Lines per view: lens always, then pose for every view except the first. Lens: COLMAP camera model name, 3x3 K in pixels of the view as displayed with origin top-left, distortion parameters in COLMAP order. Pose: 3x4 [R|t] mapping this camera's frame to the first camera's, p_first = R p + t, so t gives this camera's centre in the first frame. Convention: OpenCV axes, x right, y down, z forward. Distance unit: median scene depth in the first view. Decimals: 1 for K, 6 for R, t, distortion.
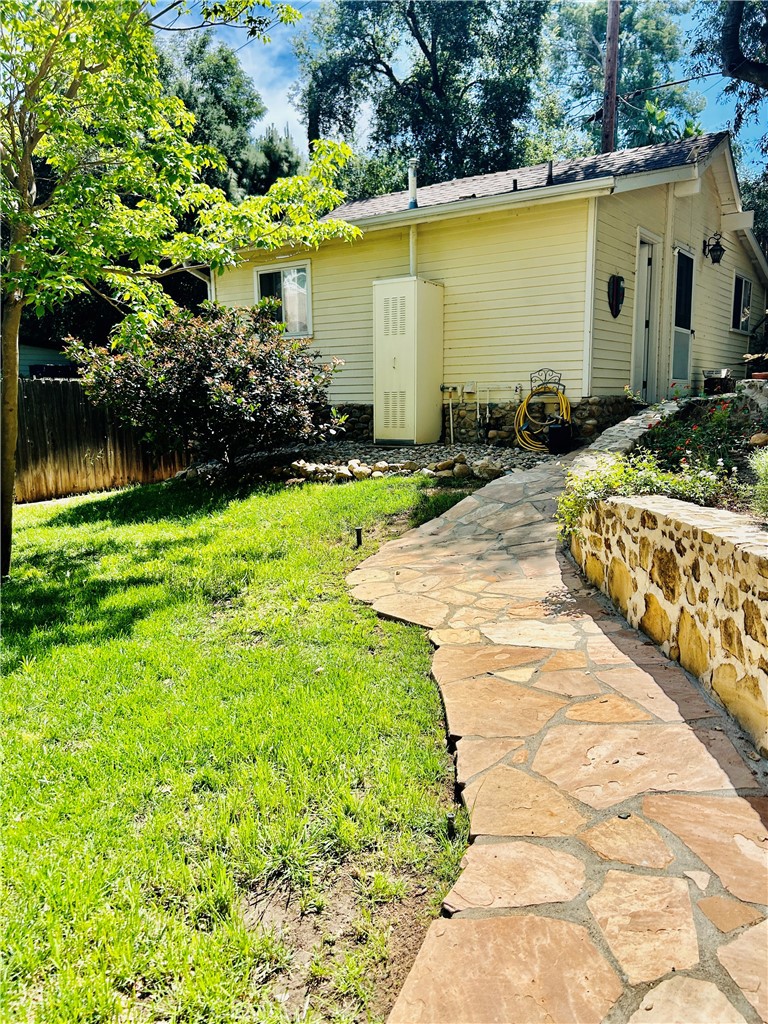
lens RADIAL K [[738.8, 0, 402.4], [0, 738.8, 517.3], [0, 0, 1]] dist [0.057848, -0.063990]
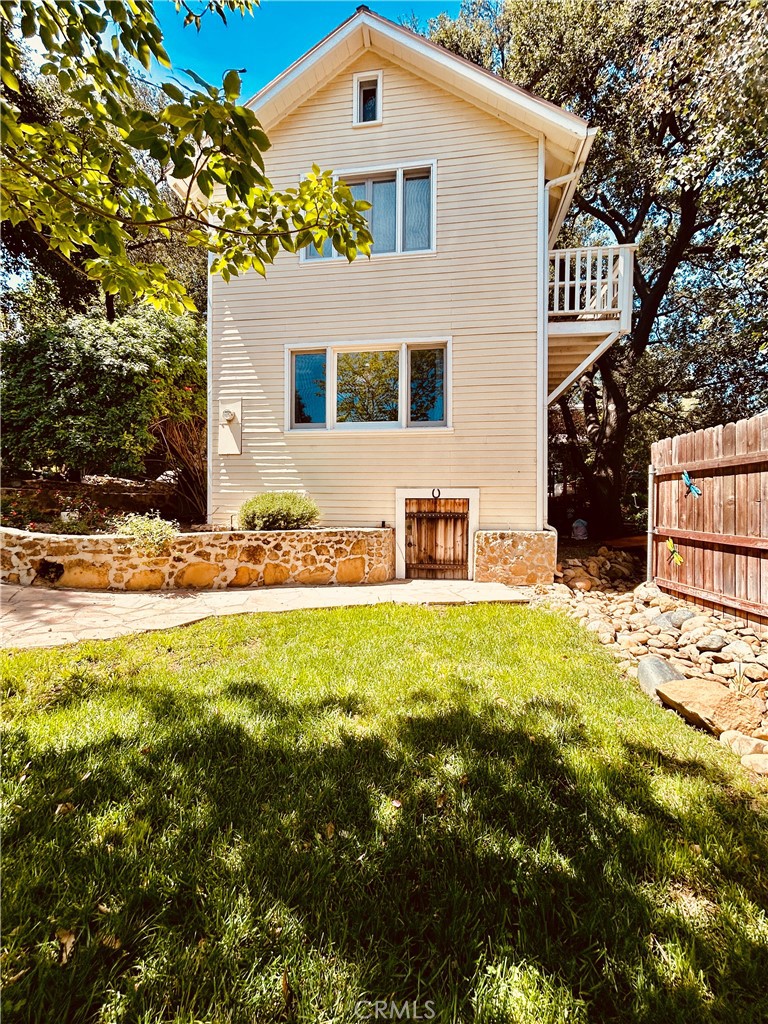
lens RADIAL K [[415.2, 0, 384.0], [0, 415.2, 512.0], [0, 0, 1]] dist [0.000636, -0.000007]
pose [[-0.478504, 0.009843, 0.878030, -0.483093], [0.127112, 0.990181, 0.058173, -0.041773], [-0.868836, 0.139444, -0.475057, 0.553221]]
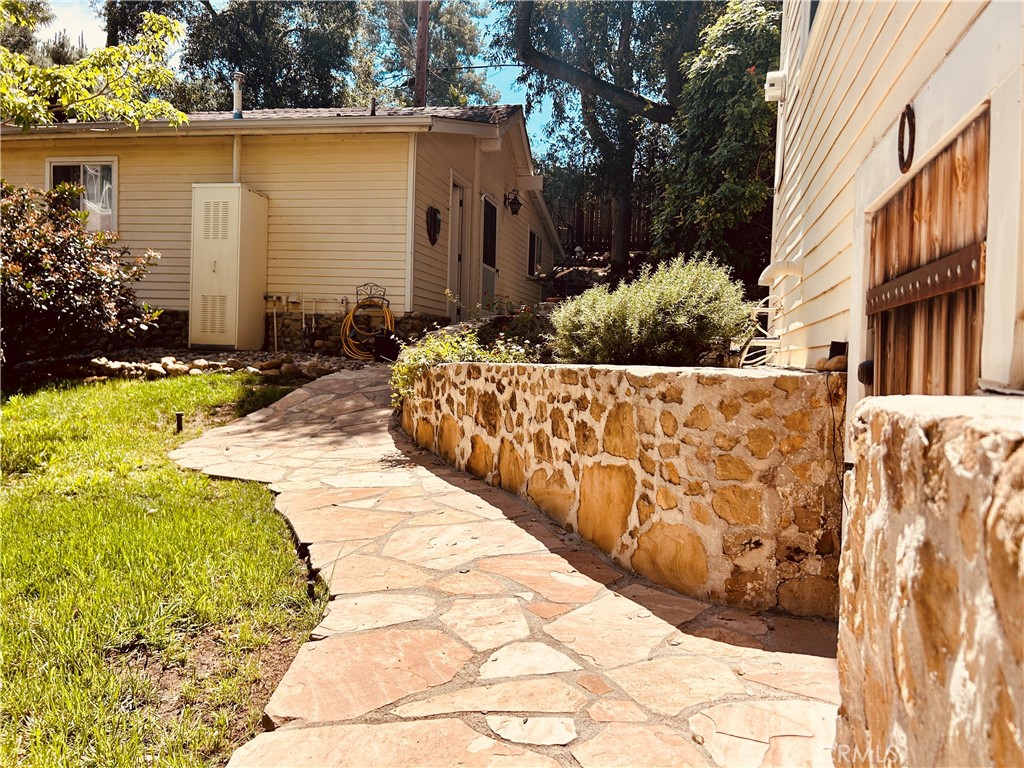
lens RADIAL K [[738.8, 0, 512.0], [0, 738.8, 384.0], [0, 0, 1]] dist [0.057848, -0.063990]
pose [[0.923860, 0.024513, 0.381945, -0.023908], [0.018204, 0.994003, -0.107826, 0.067761], [-0.382298, 0.106569, 0.917873, -0.034791]]
